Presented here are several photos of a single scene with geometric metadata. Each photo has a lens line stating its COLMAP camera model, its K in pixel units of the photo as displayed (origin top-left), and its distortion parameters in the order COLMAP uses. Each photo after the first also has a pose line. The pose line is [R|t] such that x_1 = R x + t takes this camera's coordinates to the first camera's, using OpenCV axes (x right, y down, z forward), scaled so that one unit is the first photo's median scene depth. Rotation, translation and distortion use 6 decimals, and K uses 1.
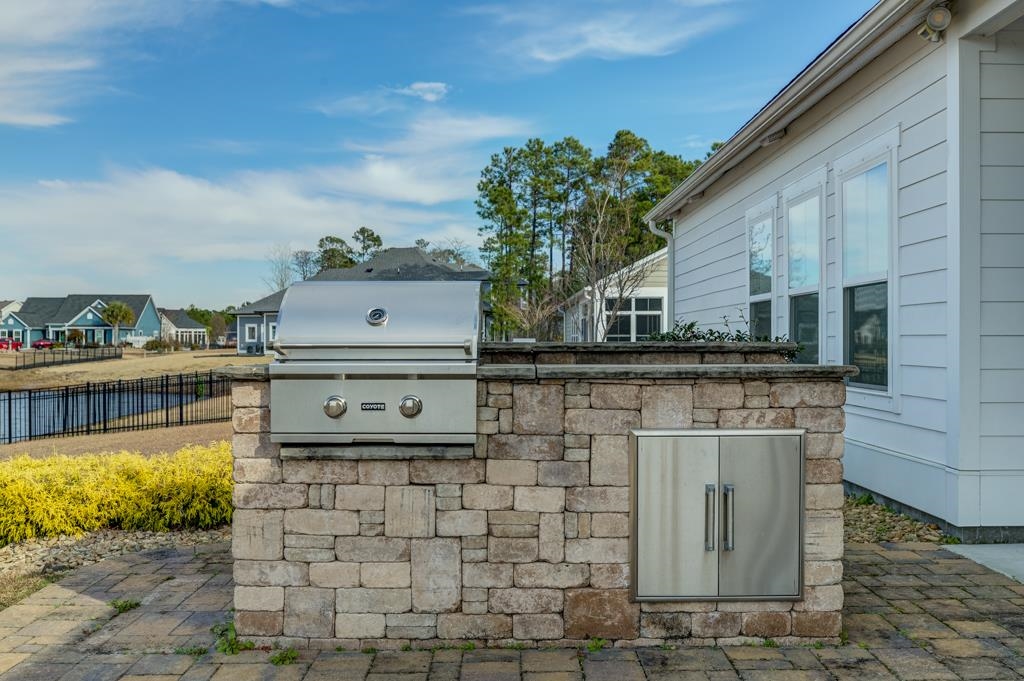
lens RADIAL K [[963.2, 0, 512.0], [0, 963.2, 340.5], [0, 0, 1]] dist [-0.014619, -0.009707]
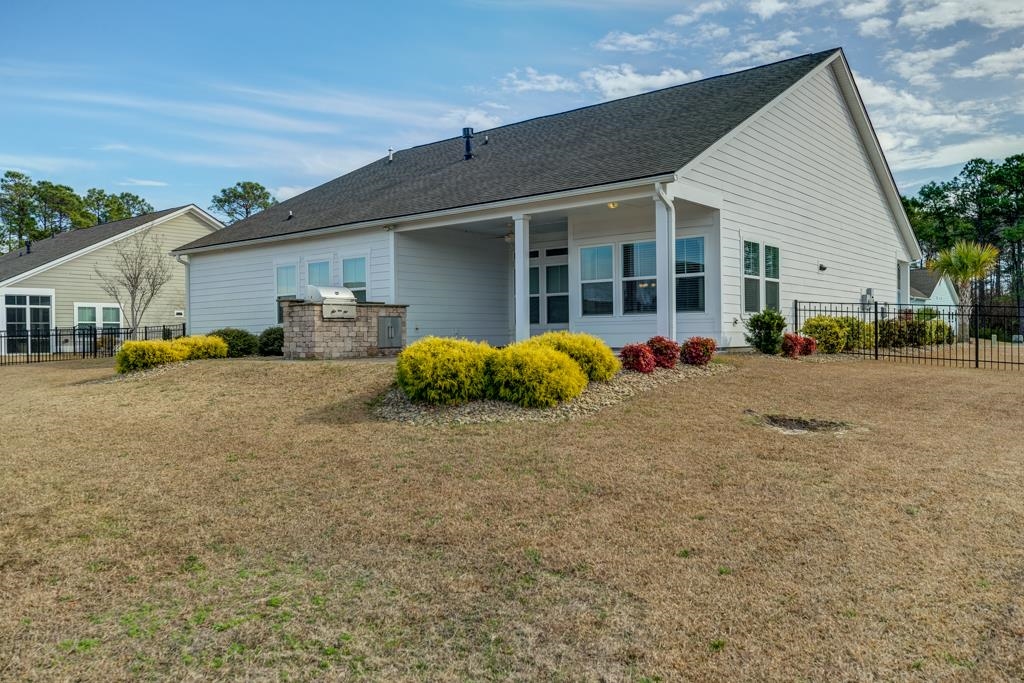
lens RADIAL K [[769.0, 0, 512.0], [0, 769.0, 341.5], [0, 0, 1]] dist [0.012714, -0.037224]
pose [[0.634858, -0.015880, 0.772465, -1.733516], [0.014084, 0.999860, 0.008979, 0.132414], [-0.772500, 0.005179, 0.634993, -1.465103]]
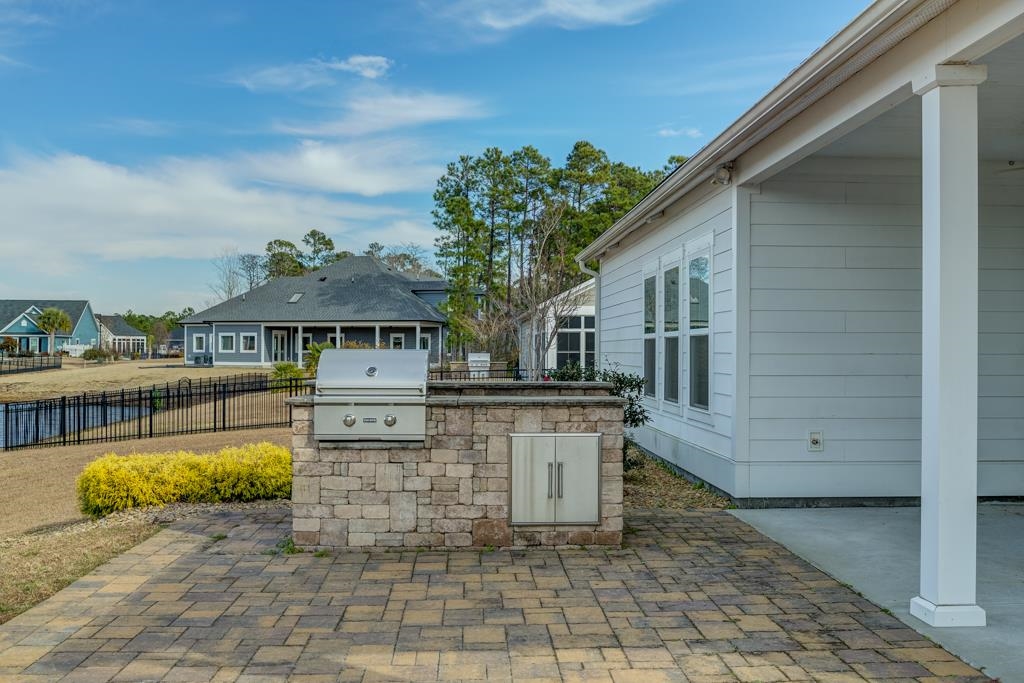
lens RADIAL K [[1022.1, 0, 512.0], [0, 1022.1, 341.5], [0, 0, 1]] dist [-0.015065, -0.013945]
pose [[0.999189, 0.004715, 0.039984, 0.032273], [-0.004403, 0.999959, -0.007887, -0.044239], [-0.040020, 0.007705, 0.999169, -0.627358]]
